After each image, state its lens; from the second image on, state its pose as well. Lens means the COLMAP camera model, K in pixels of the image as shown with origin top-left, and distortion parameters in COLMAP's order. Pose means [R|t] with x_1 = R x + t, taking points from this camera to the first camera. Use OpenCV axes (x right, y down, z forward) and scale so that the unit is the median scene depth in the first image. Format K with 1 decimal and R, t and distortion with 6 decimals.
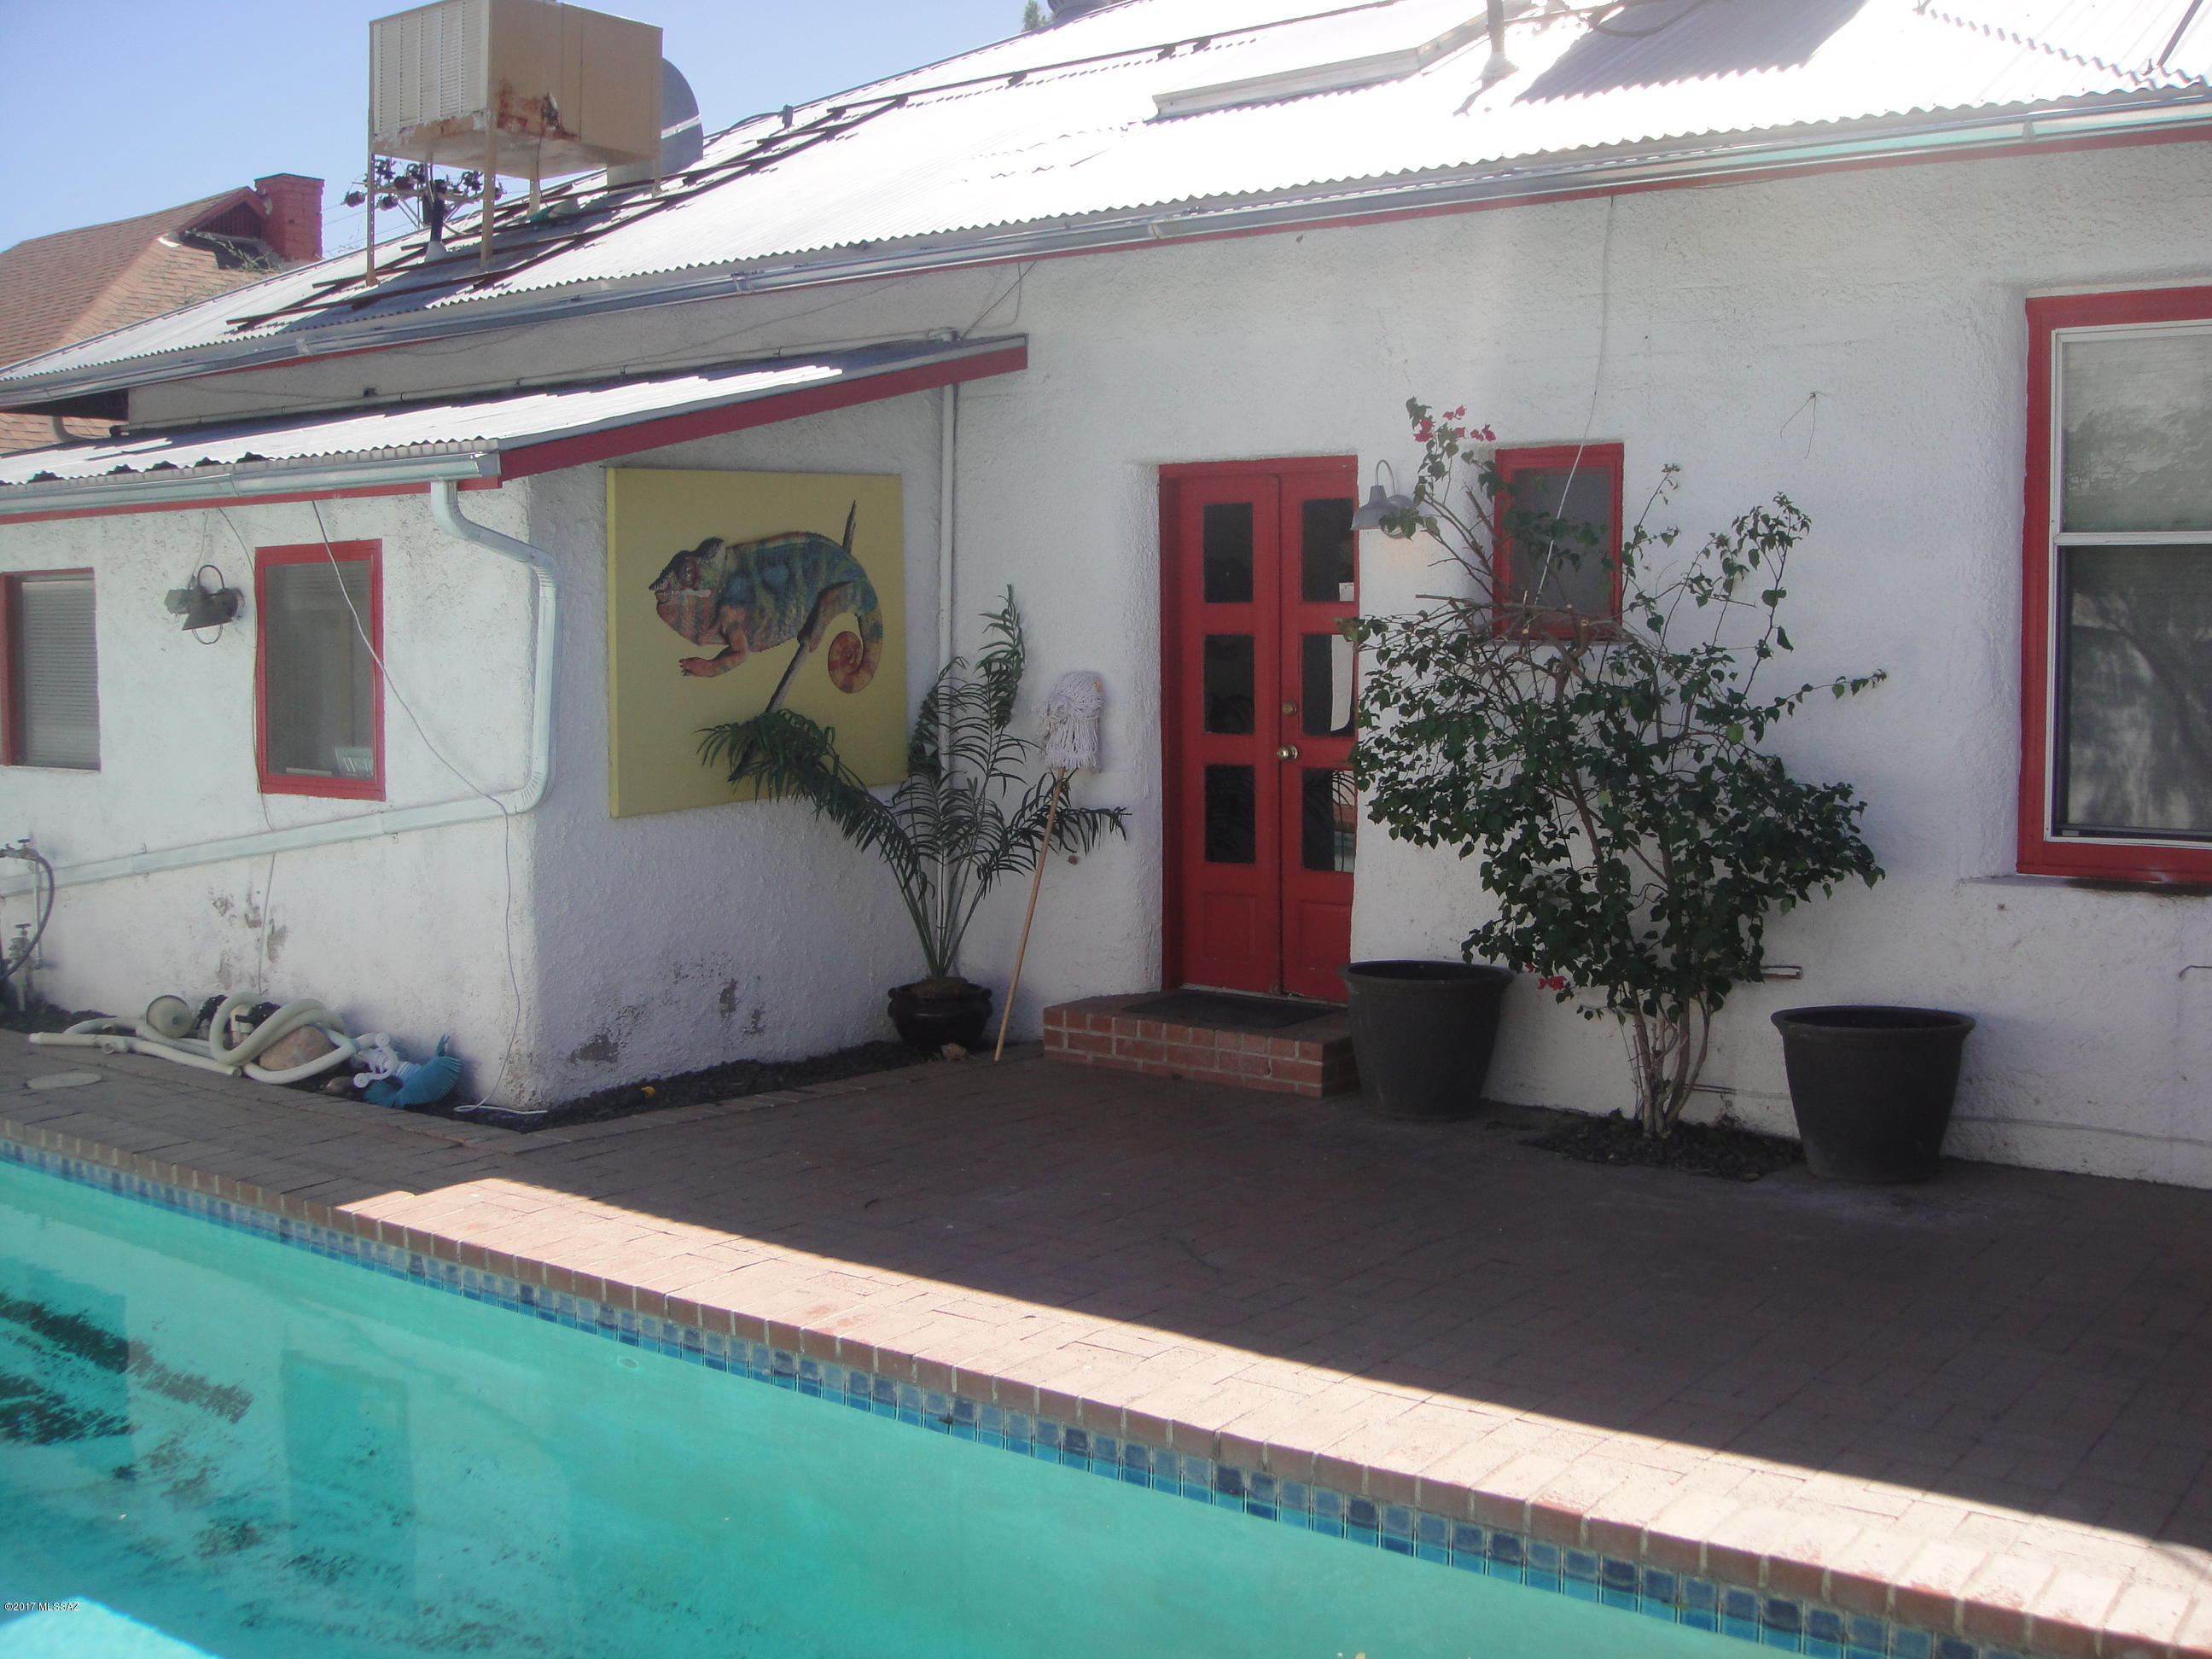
lens RADIAL K [[2305.0, 0, 1112.4], [0, 2305.0, 829.2], [0, 0, 1]] dist [-0.141816, 0.033591]
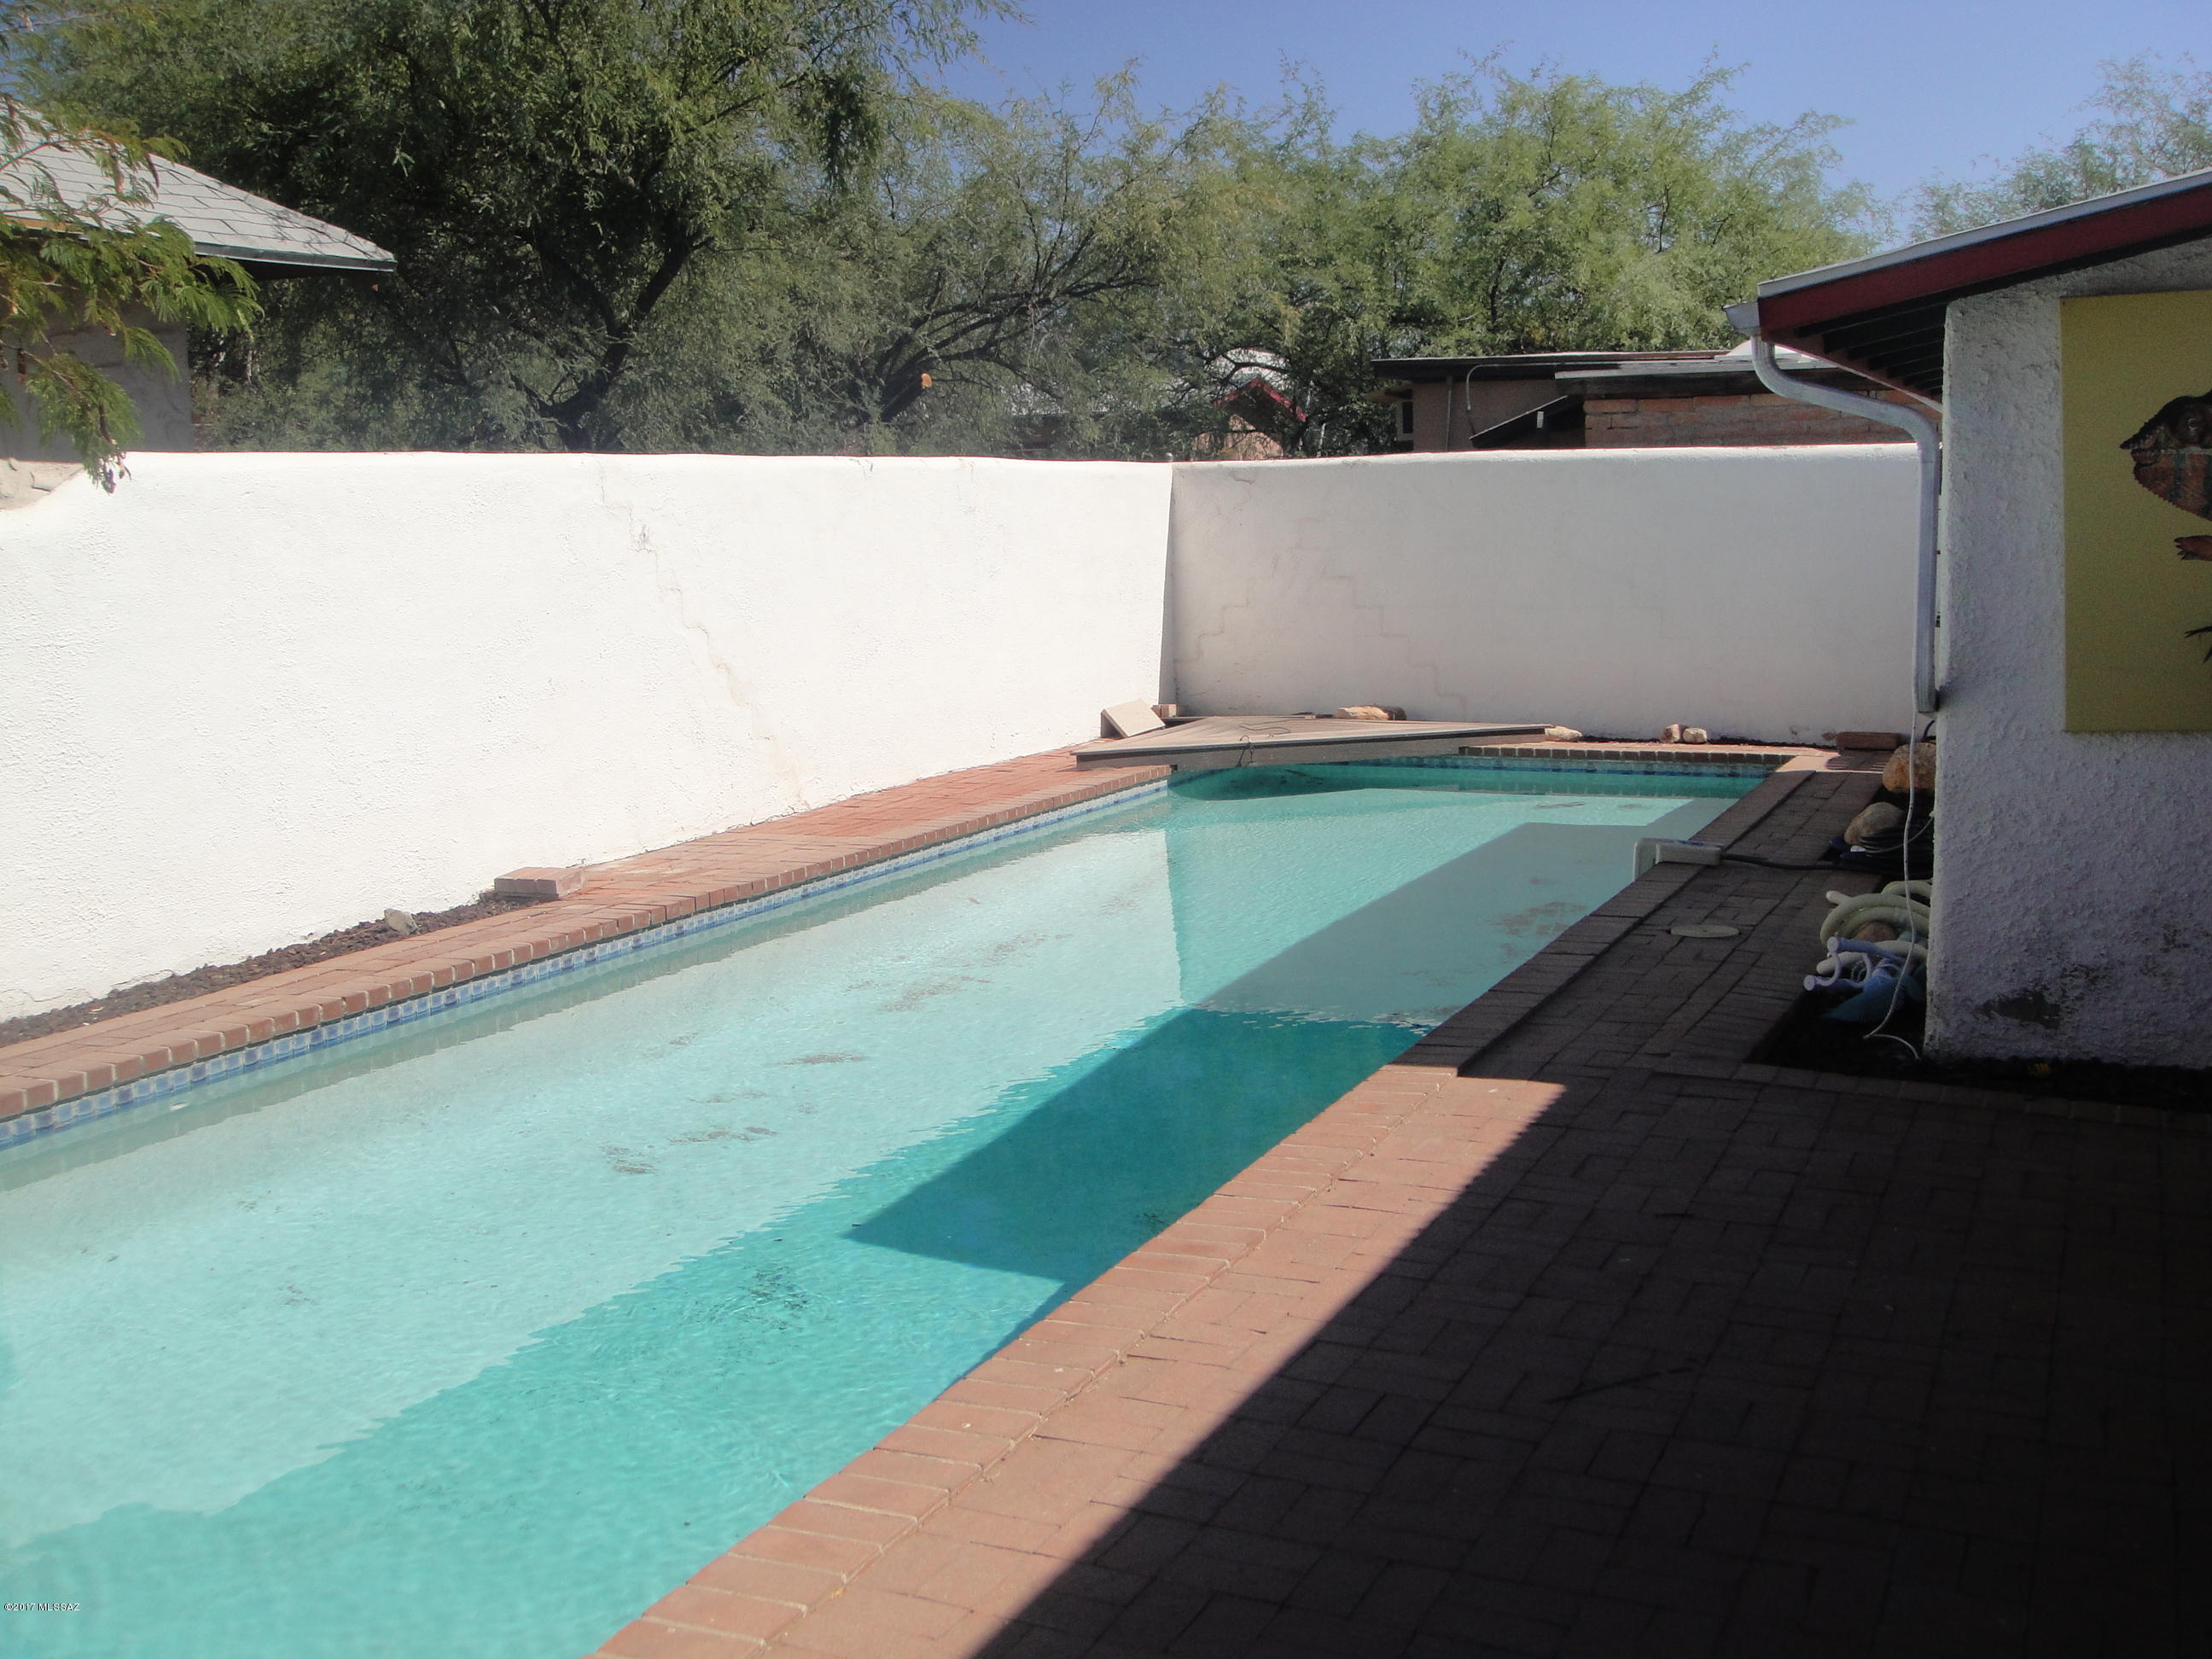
lens RADIAL K [[2305.0, 0, 1112.4], [0, 2305.0, 829.2], [0, 0, 1]] dist [-0.141816, 0.033591]
pose [[0.208196, 0.133792, -0.968893, 0.487095], [-0.065169, 0.990296, 0.122744, -0.046158], [0.975914, 0.037587, 0.214895, 0.495672]]
